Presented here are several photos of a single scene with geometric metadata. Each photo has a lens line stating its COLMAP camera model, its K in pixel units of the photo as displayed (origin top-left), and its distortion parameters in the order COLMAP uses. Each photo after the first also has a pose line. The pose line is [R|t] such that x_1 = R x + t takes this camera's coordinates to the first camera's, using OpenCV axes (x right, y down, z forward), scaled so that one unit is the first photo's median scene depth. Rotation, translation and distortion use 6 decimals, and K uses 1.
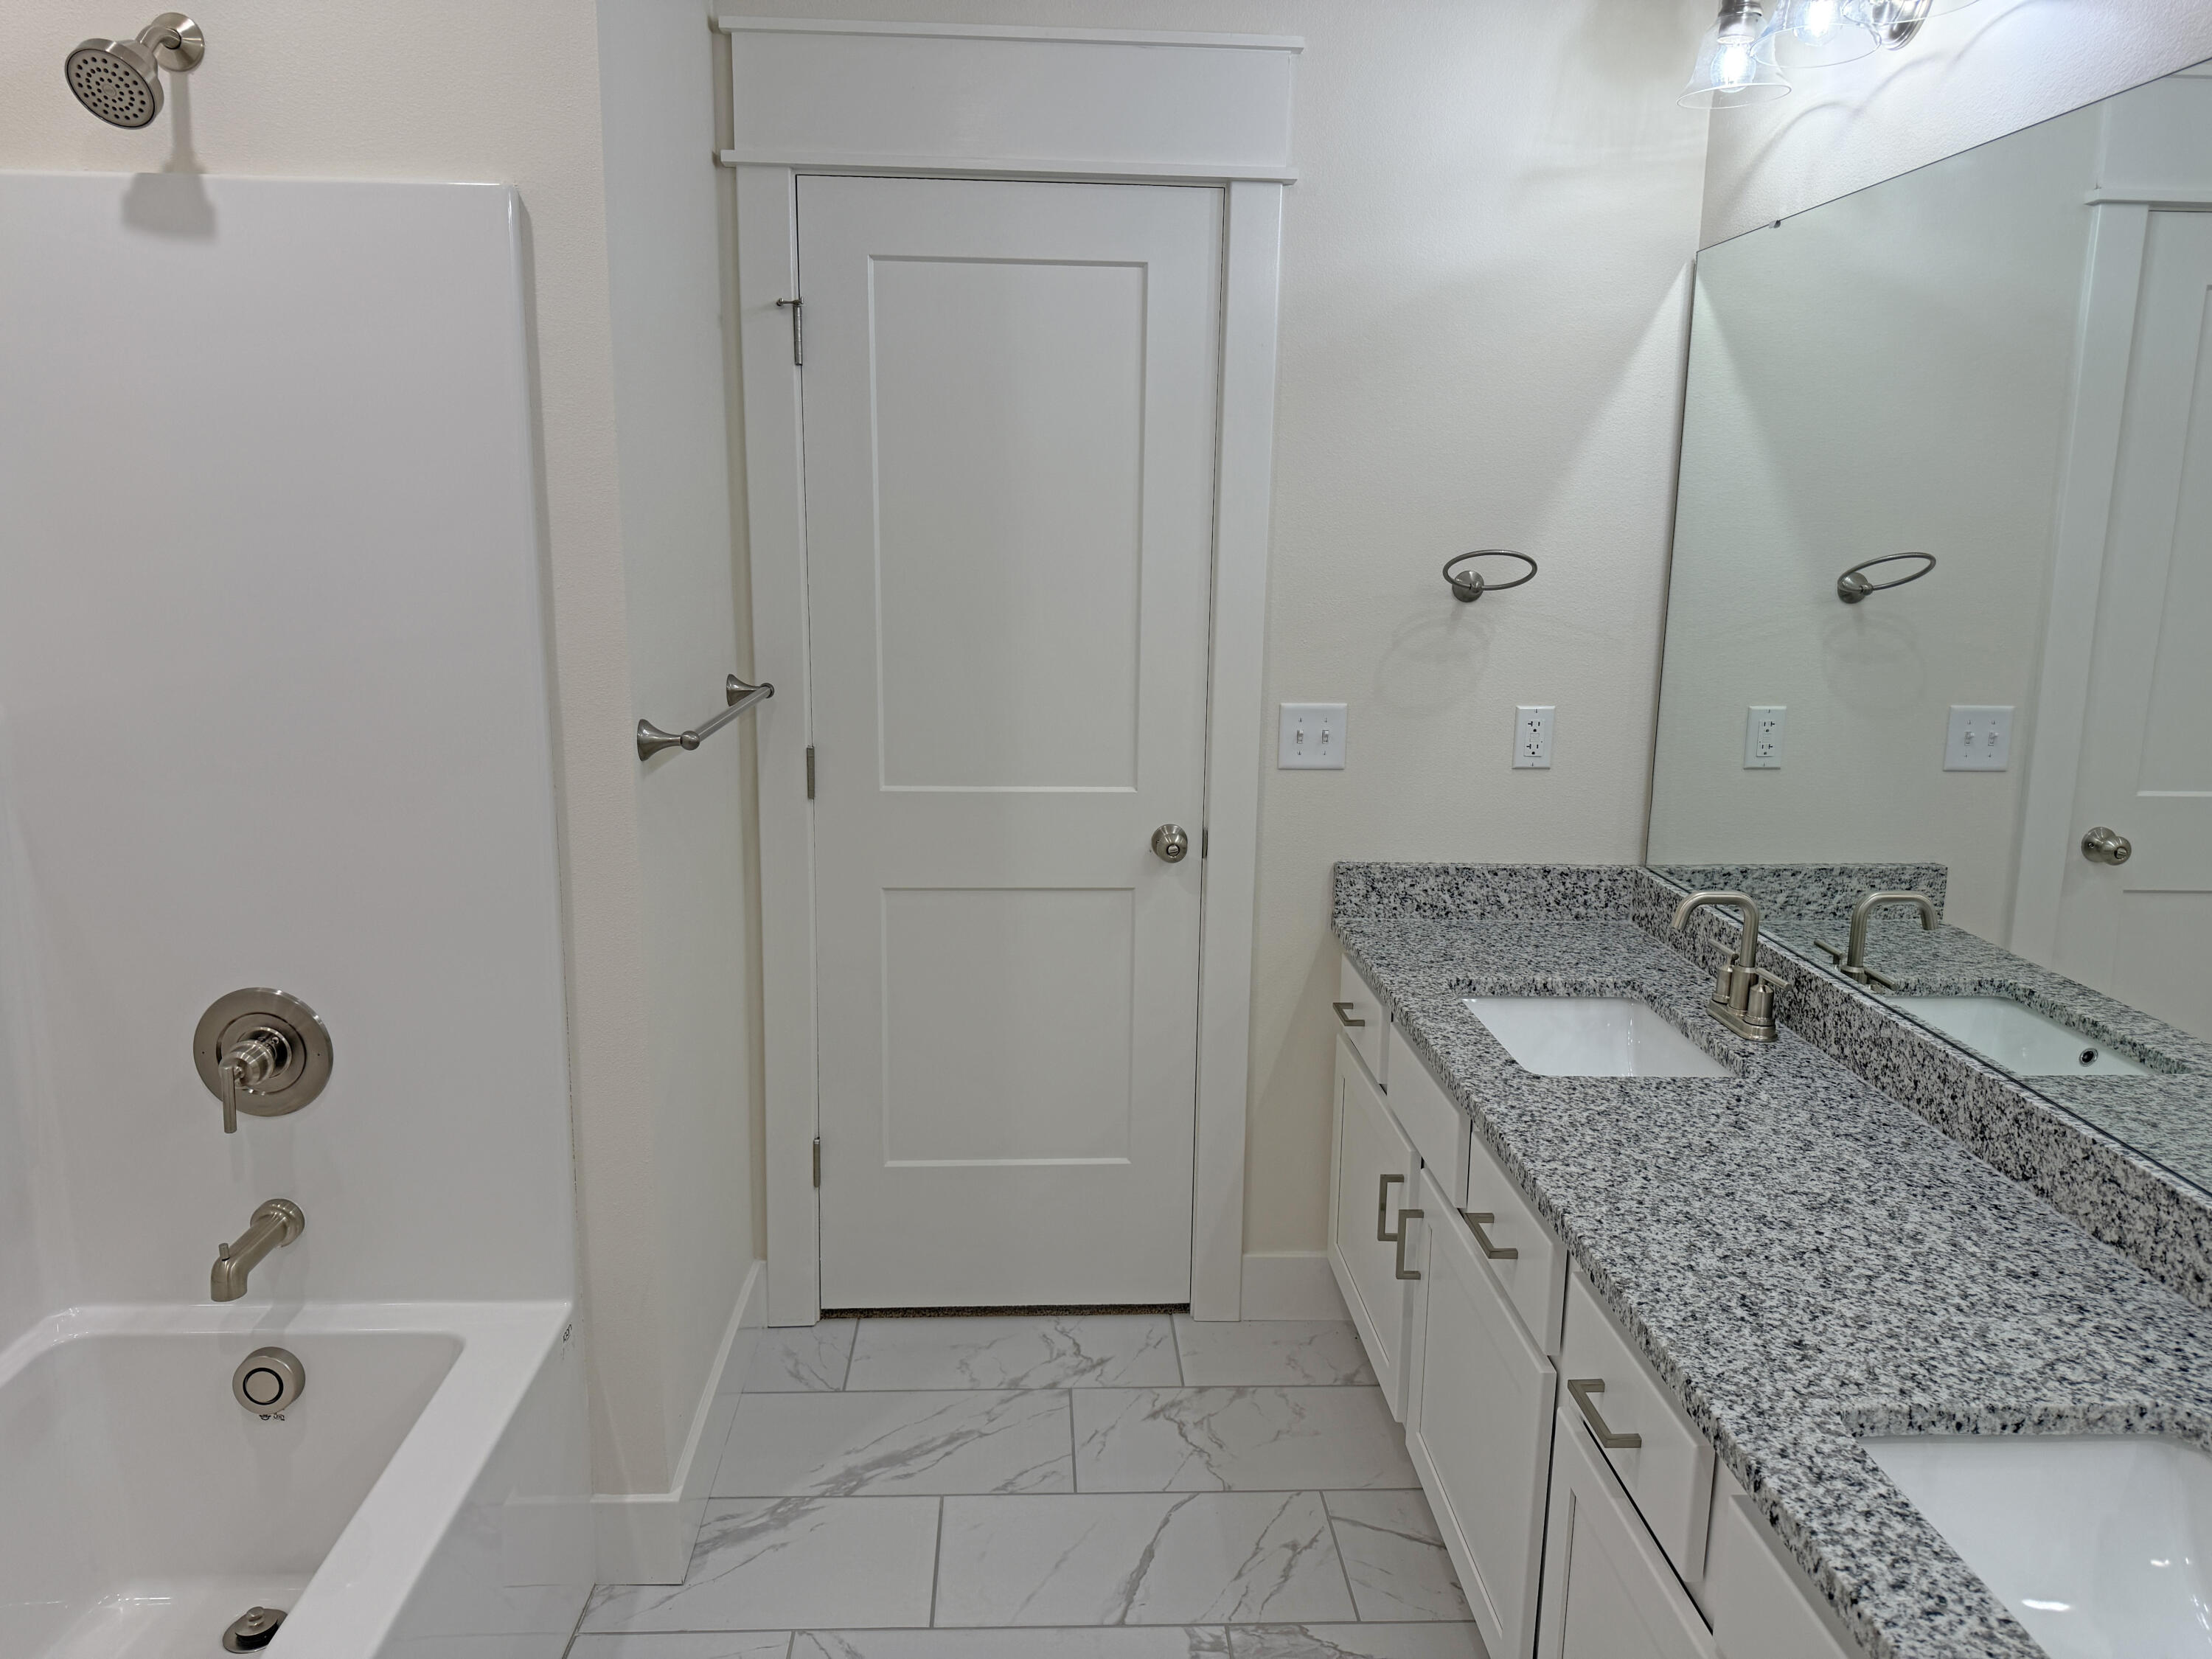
lens RADIAL K [[1566.8, 0, 1099.3], [0, 1566.8, 832.0], [0, 0, 1]] dist [0.003964, -0.001949]
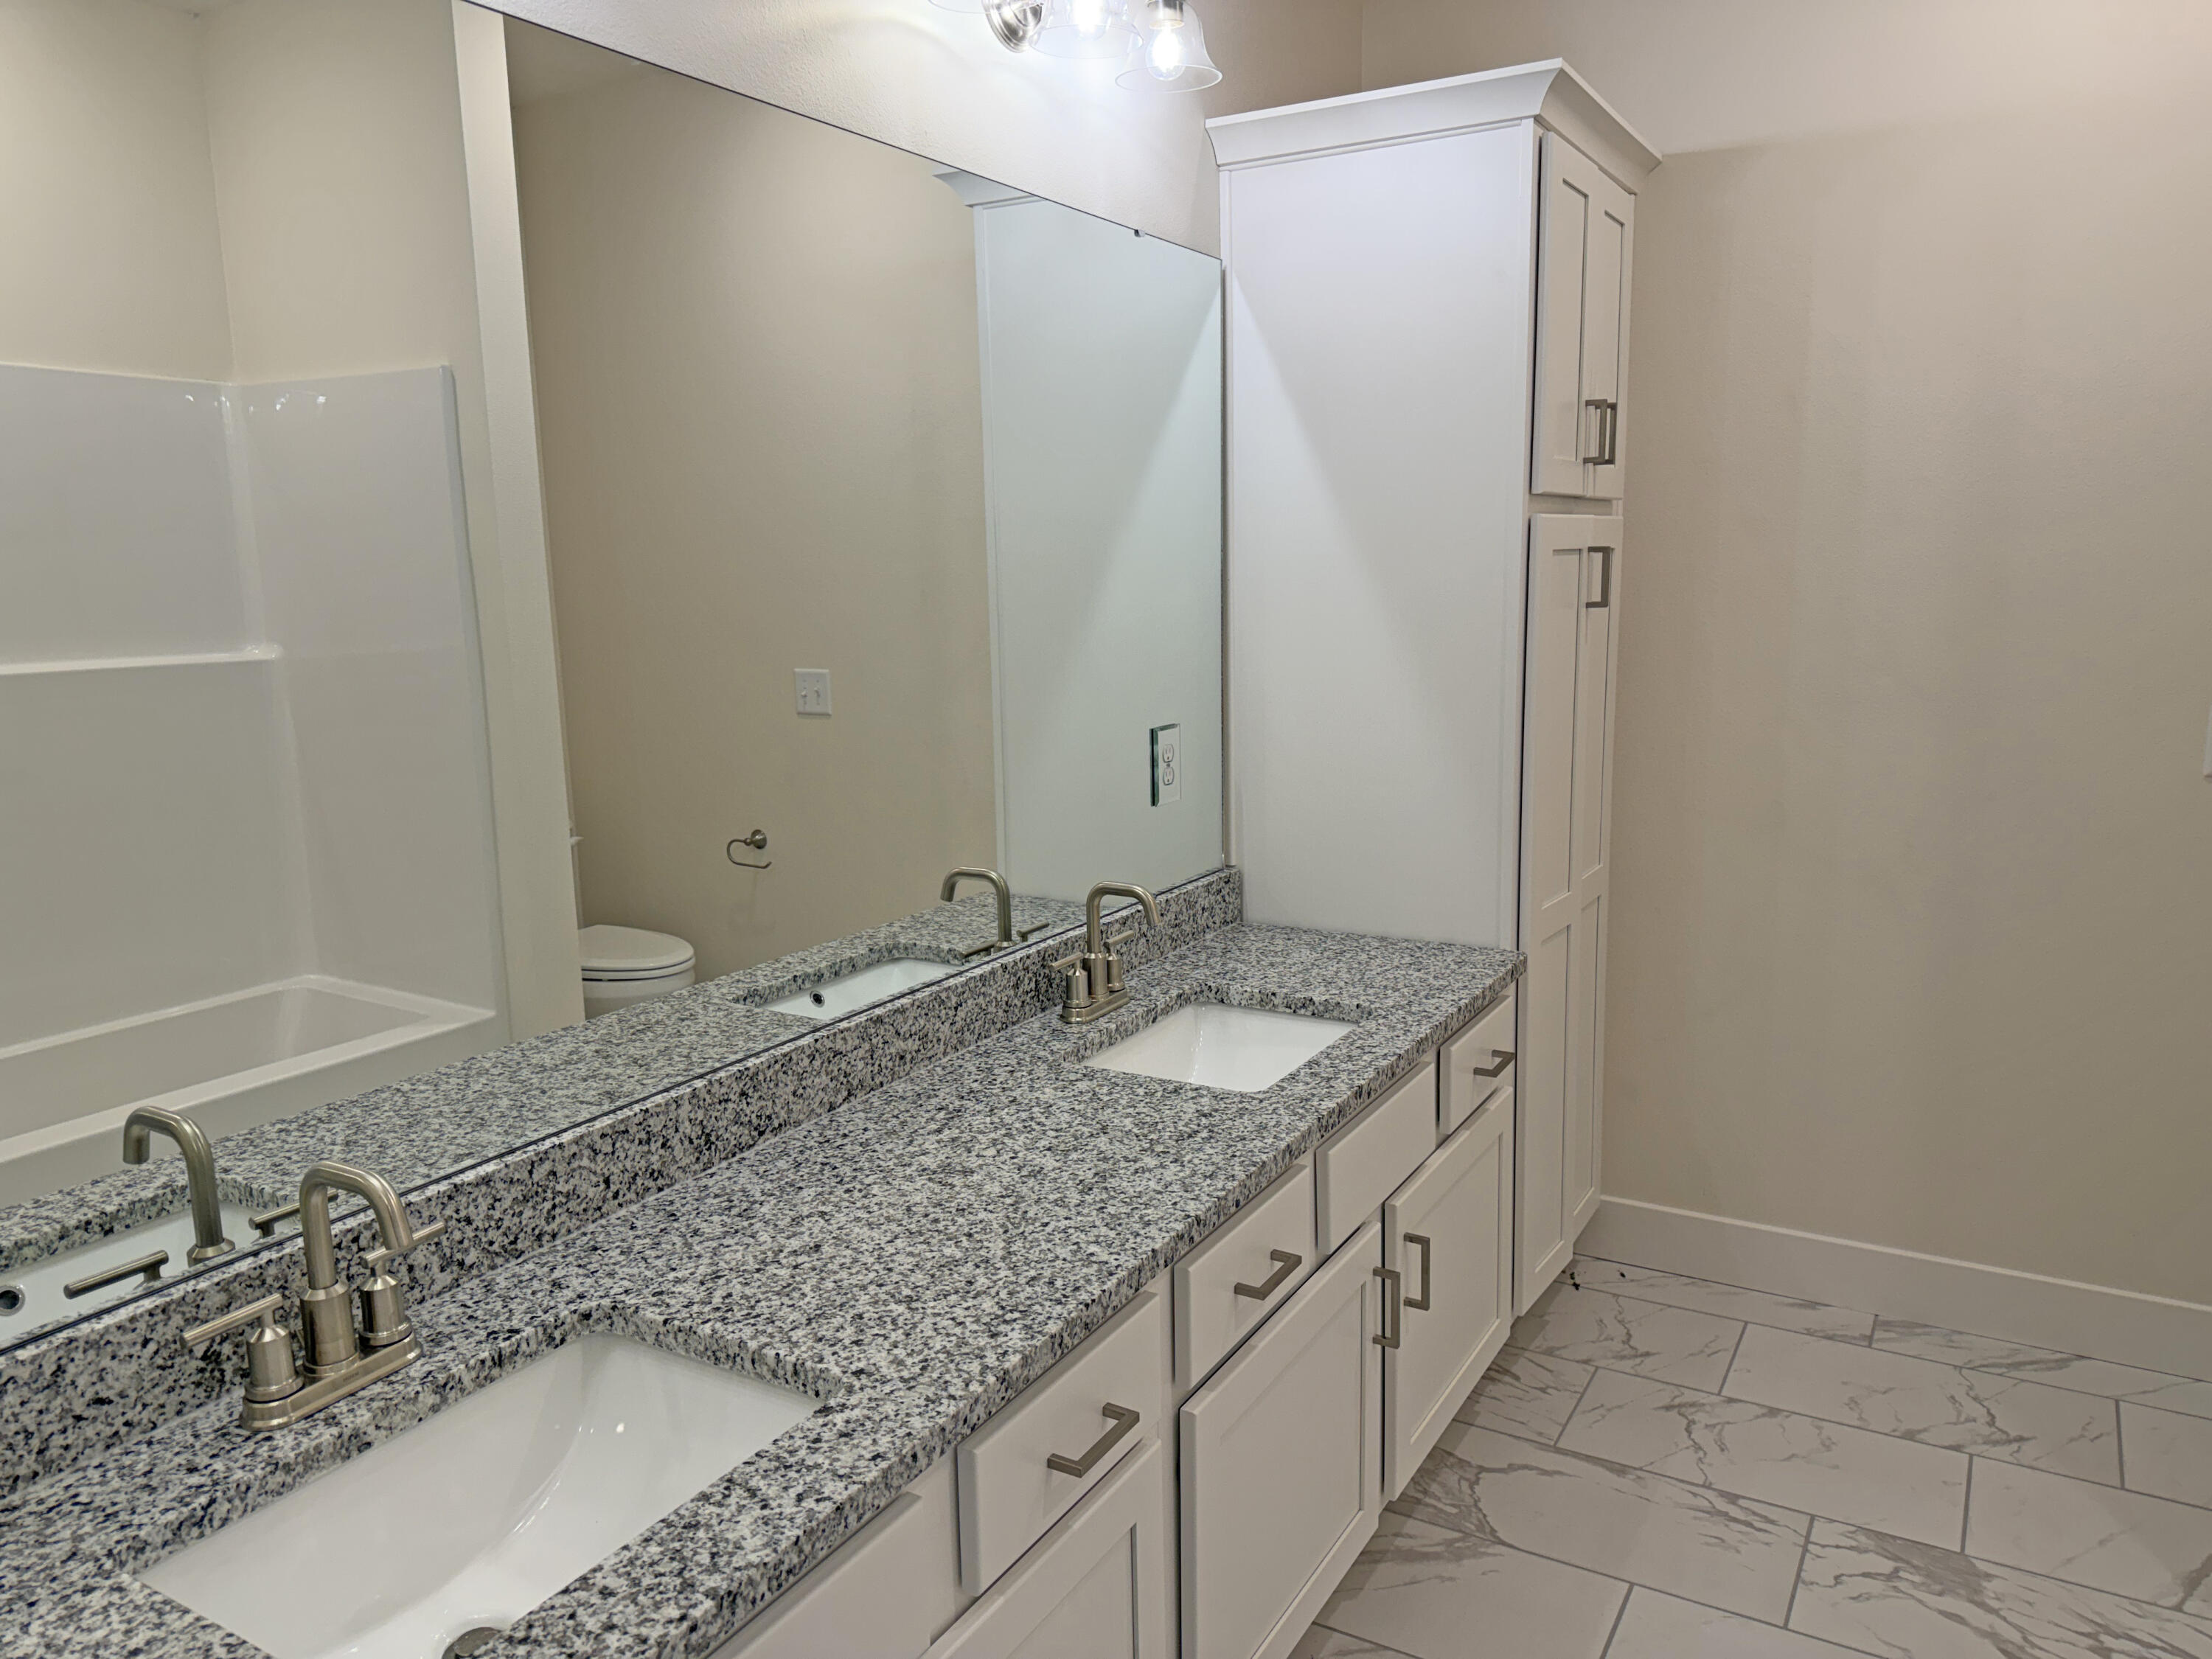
lens RADIAL K [[1566.8, 0, 1107.1], [0, 1566.8, 832.0], [0, 0, 1]] dist [0.003964, -0.001949]
pose [[-0.837519, -0.091645, 0.538668, -0.144075], [0.117892, 0.932307, 0.341914, -0.286774], [-0.533538, 0.349865, -0.770021, 1.546489]]
